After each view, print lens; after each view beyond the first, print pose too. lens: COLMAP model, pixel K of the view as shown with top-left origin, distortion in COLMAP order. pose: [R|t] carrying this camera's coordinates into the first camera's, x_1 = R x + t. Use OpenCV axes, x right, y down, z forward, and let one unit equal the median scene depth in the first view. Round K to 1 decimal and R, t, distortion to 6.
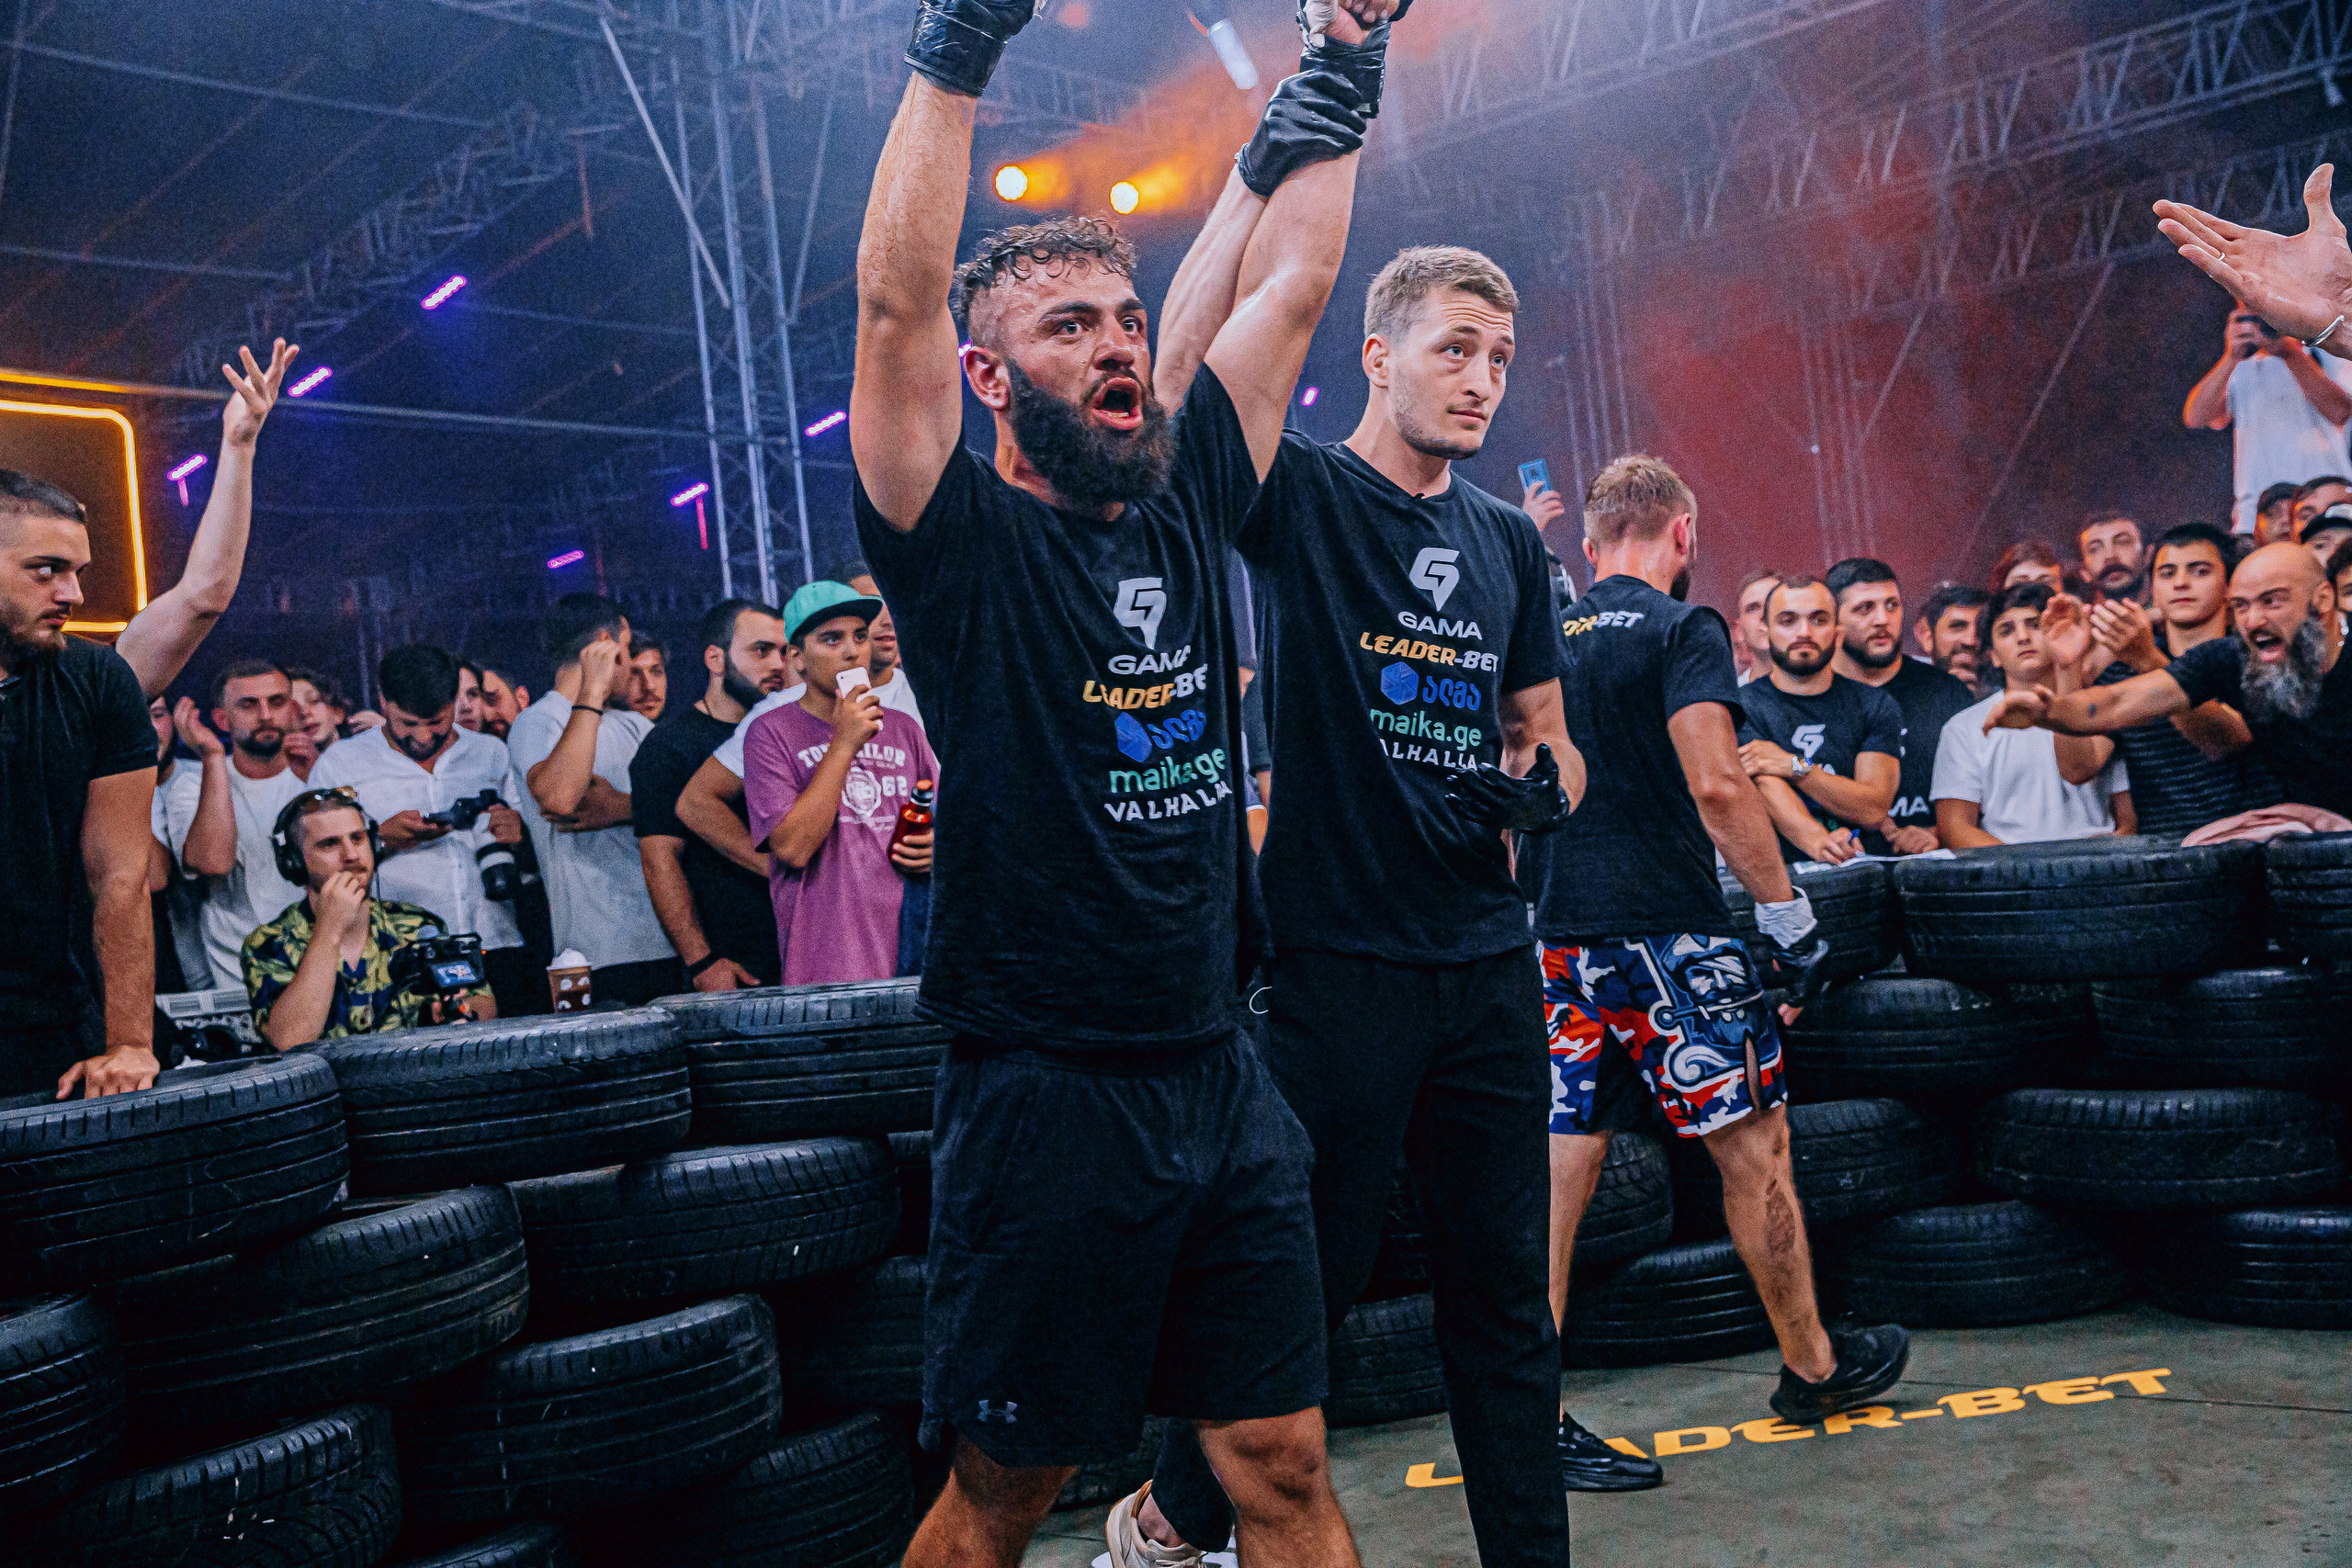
lens RADIAL K [[2526.2, 0, 1111.7], [0, 2526.2, 777.7], [0, 0, 1]] dist [-0.000660, 0.112282]
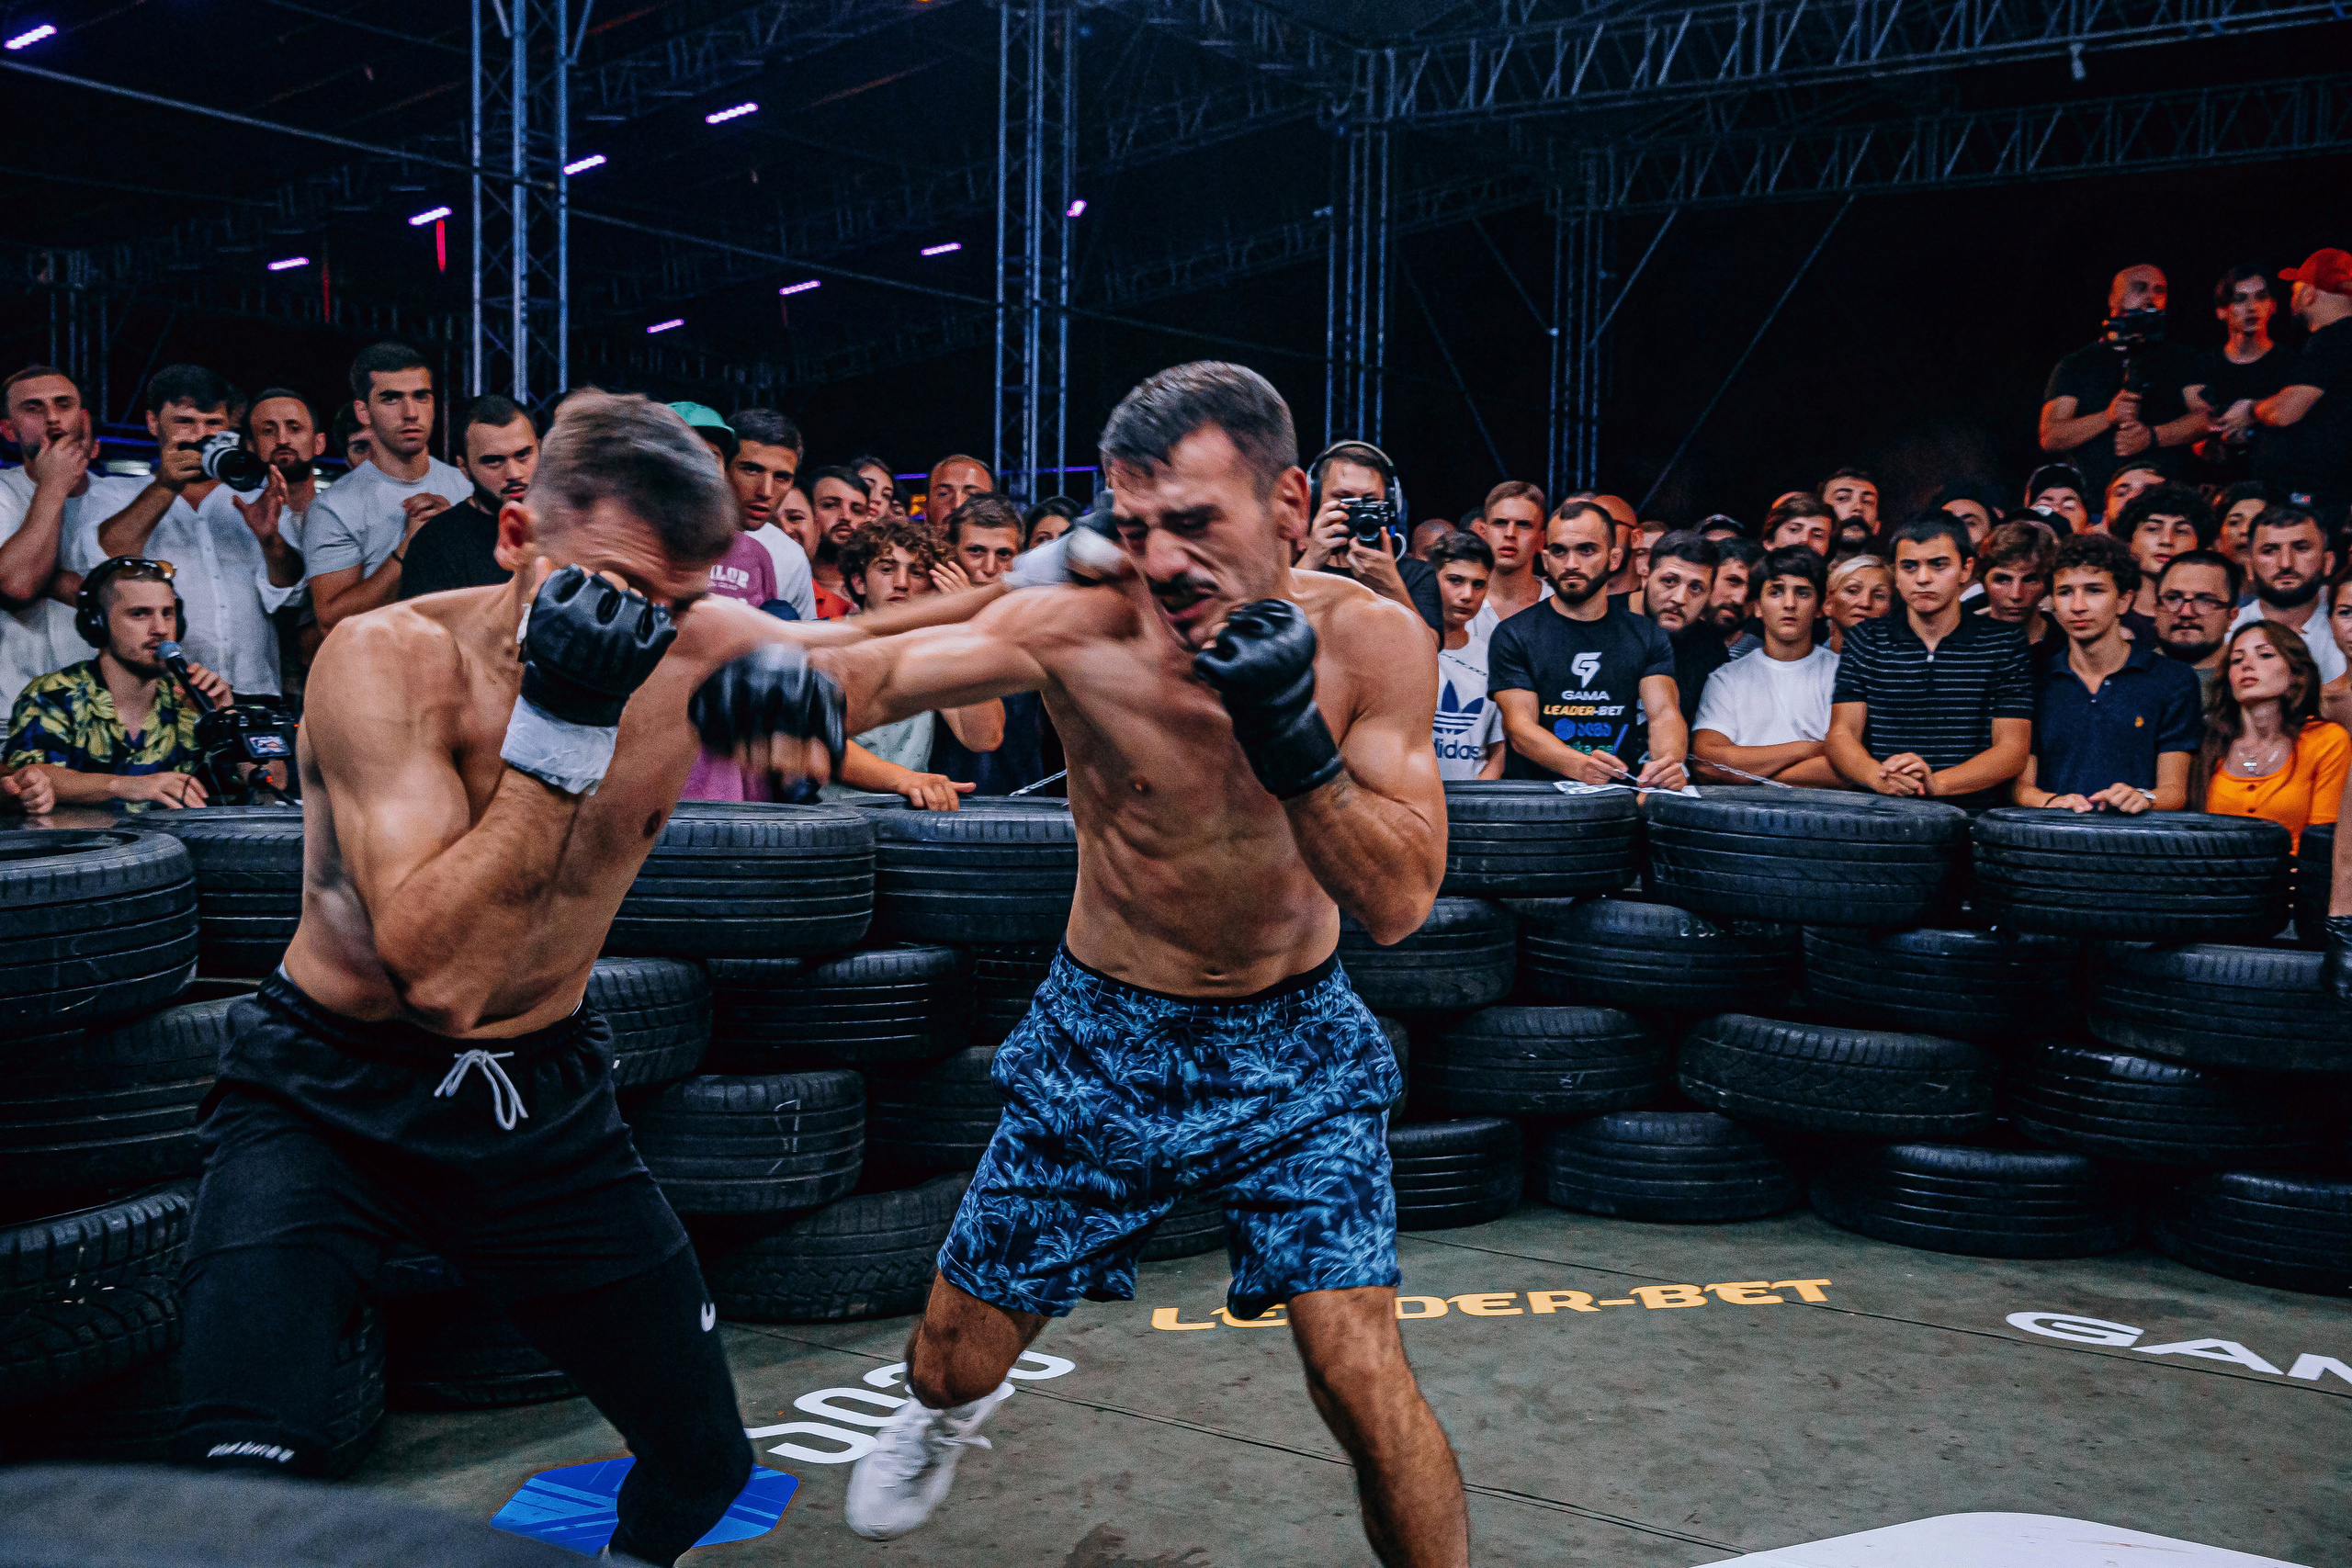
lens RADIAL K [[2526.2, 0, 1111.7], [0, 2526.2, 777.7], [0, 0, 1]] dist [-0.000660, 0.112282]
pose [[0.984033, 0.113790, 0.136858, -0.065263], [-0.125344, 0.988964, 0.078981, -0.030676], [-0.126360, -0.094874, 0.987437, -0.034964]]
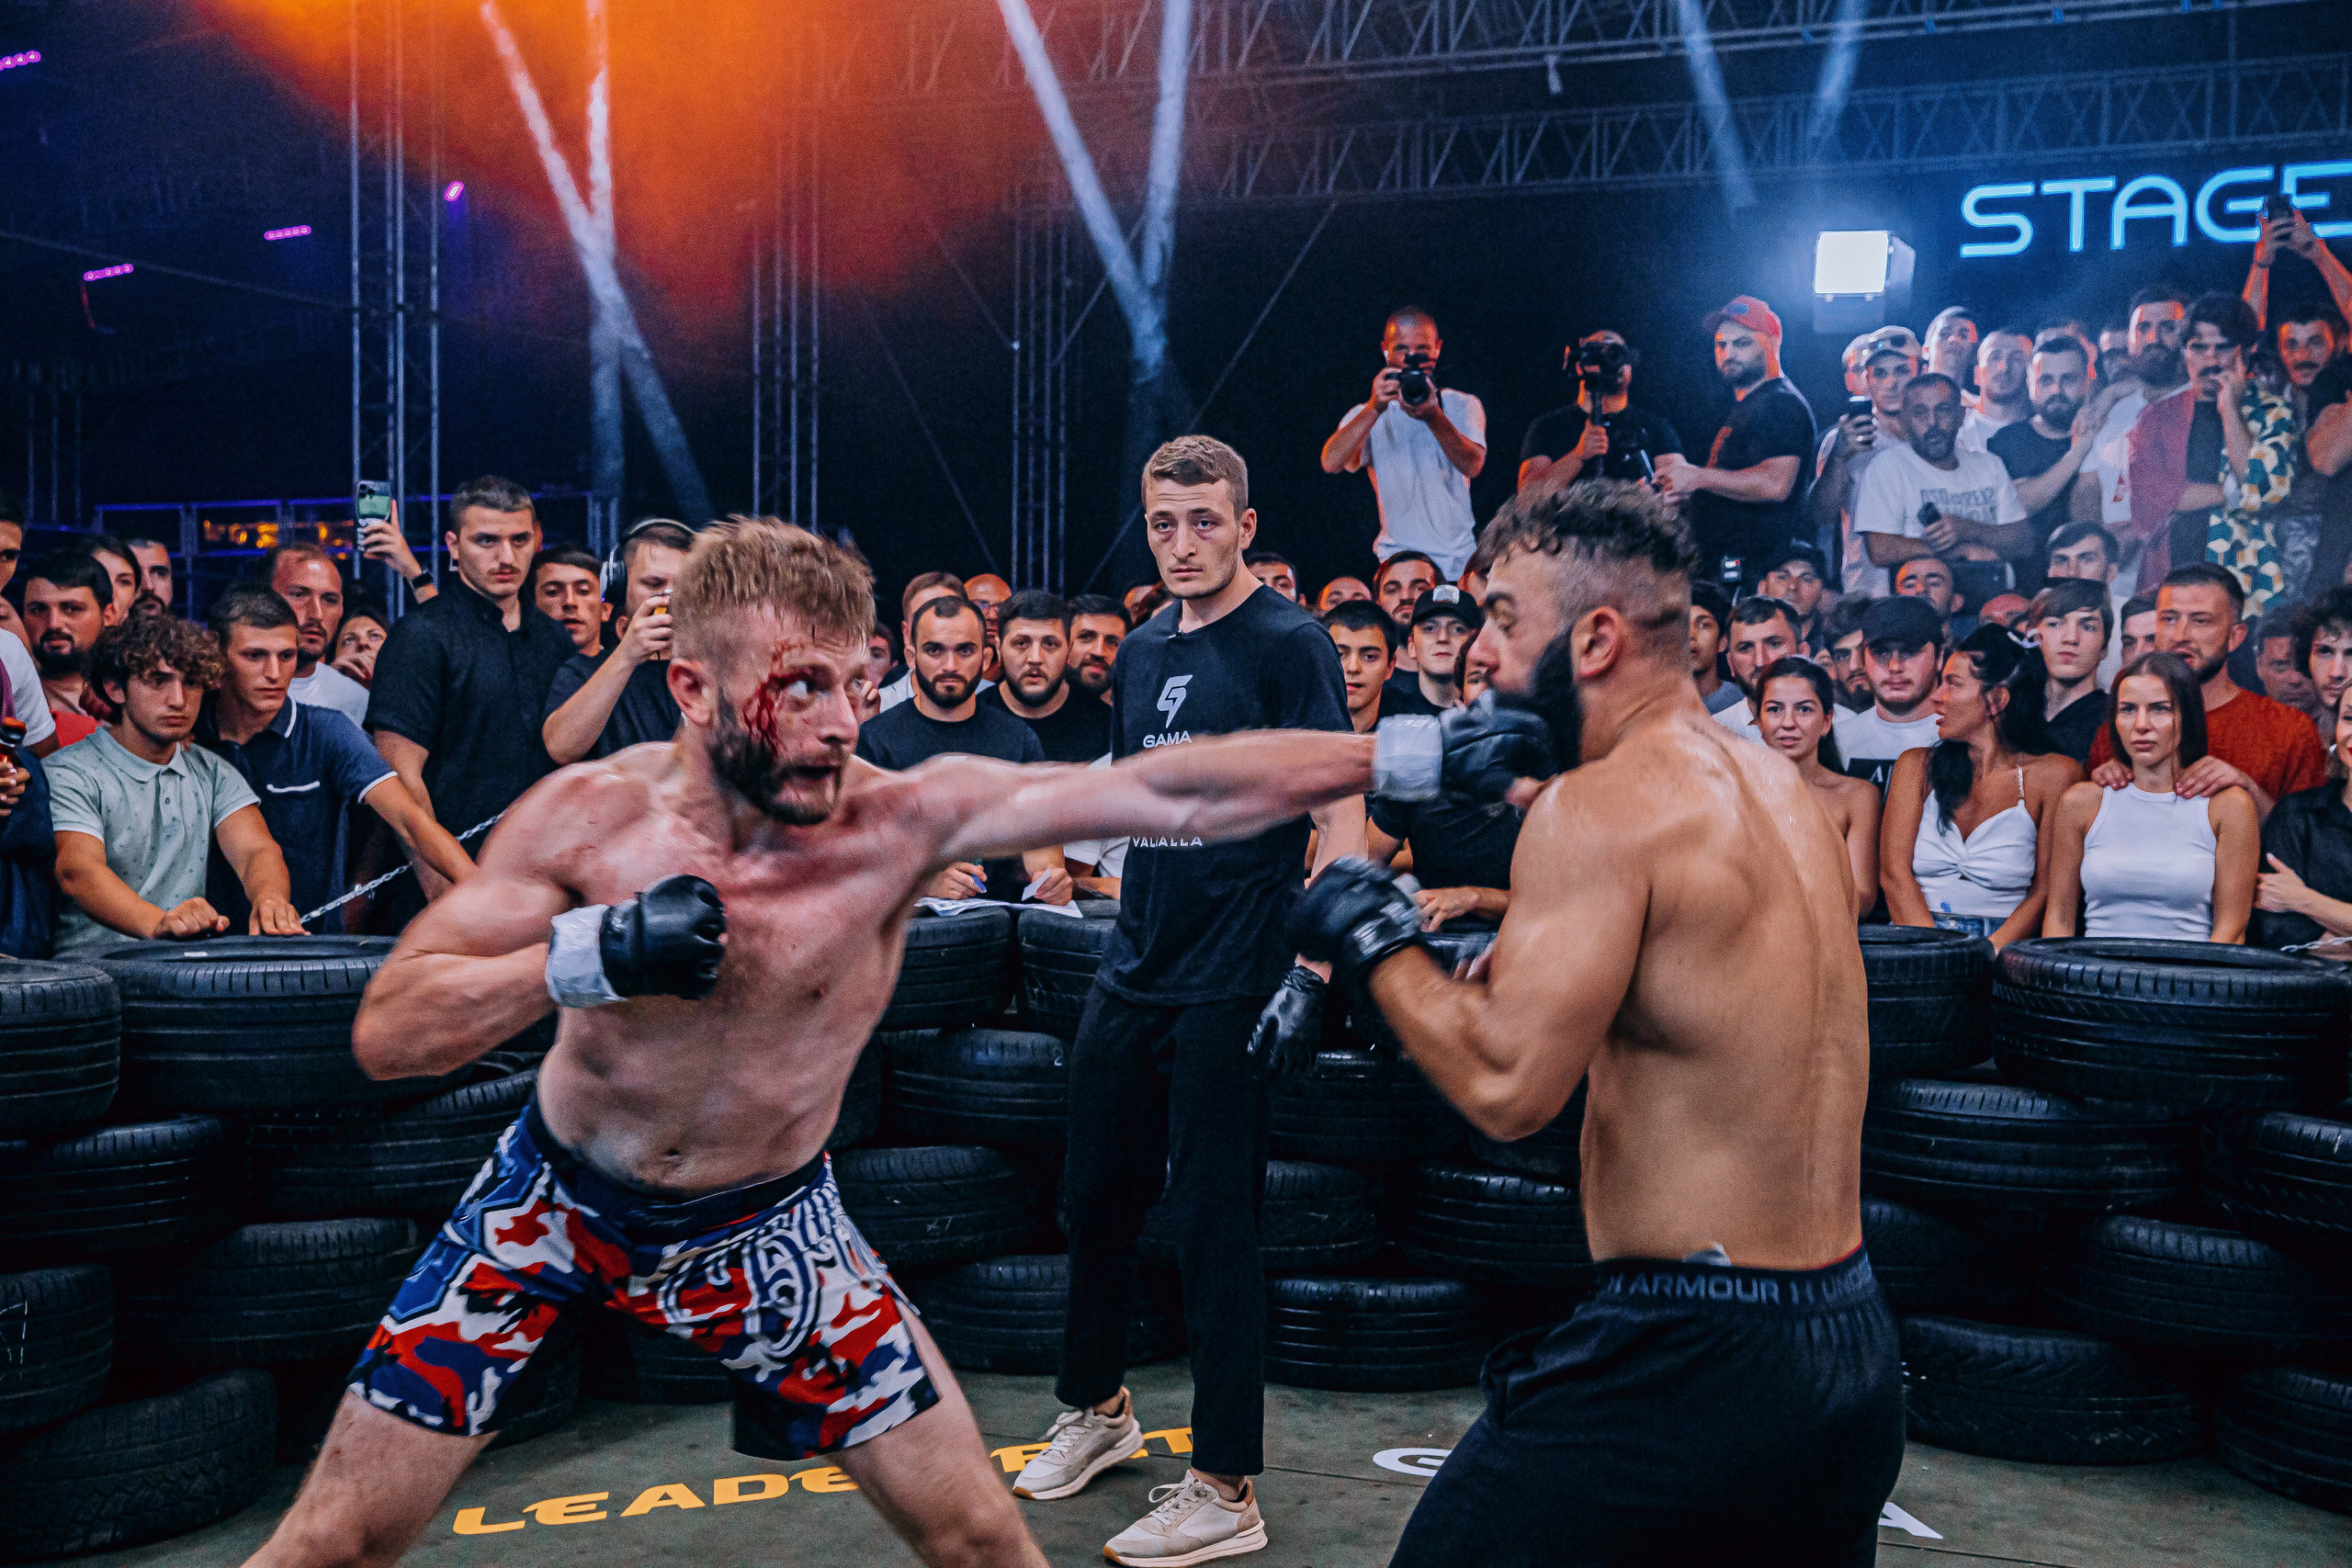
lens RADIAL K [[2966.7, 0, 1176.0], [0, 2966.7, 784.0], [0, 0, 1]] dist [0.023615, 0.315519]
pose [[0.936740, 0.102582, 0.334656, -0.032706], [-0.122377, 0.991735, 0.038553, -0.072532], [-0.327935, -0.077069, 0.941551, -0.130364]]
